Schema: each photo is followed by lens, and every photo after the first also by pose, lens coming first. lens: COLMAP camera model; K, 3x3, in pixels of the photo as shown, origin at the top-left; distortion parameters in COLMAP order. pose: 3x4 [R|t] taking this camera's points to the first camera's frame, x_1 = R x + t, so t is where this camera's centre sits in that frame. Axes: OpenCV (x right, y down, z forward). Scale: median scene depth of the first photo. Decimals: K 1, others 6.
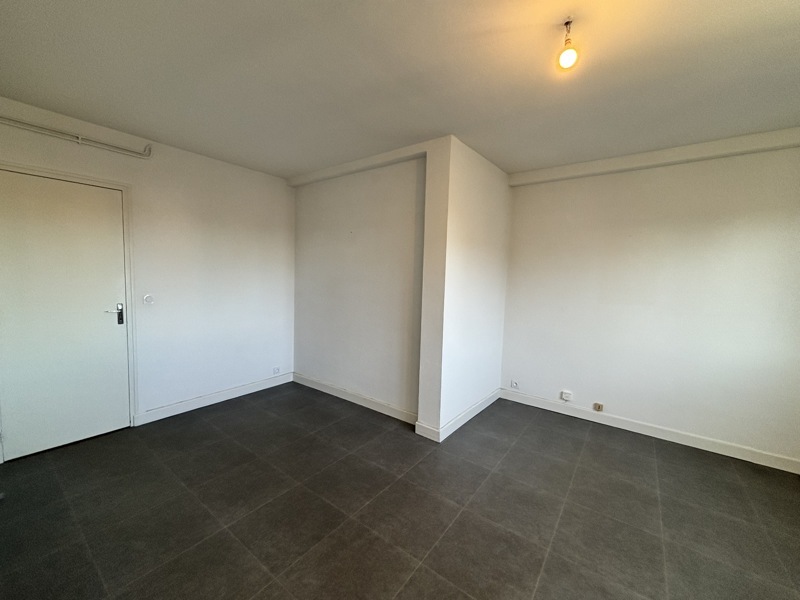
lens RADIAL K [[321.0, 0, 400.9], [0, 321.0, 300.5], [0, 0, 1]] dist [-0.001153, -0.000733]
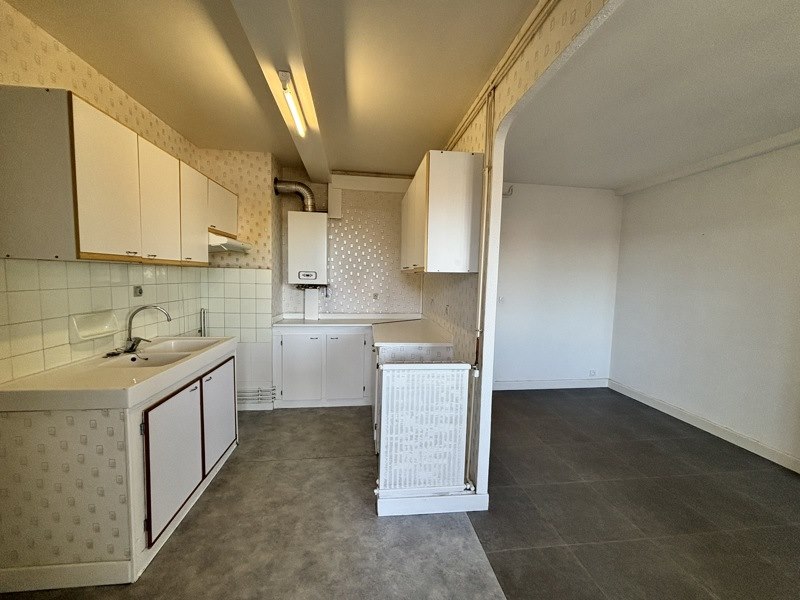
lens RADIAL K [[321.0, 0, 397.3], [0, 321.0, 299.8], [0, 0, 1]] dist [-0.001153, -0.000733]
pose [[0.694390, 0.037192, -0.718637, -0.093479], [-0.061458, 0.998080, -0.007731, 0.028136], [0.716969, 0.049534, 0.695343, -0.215093]]
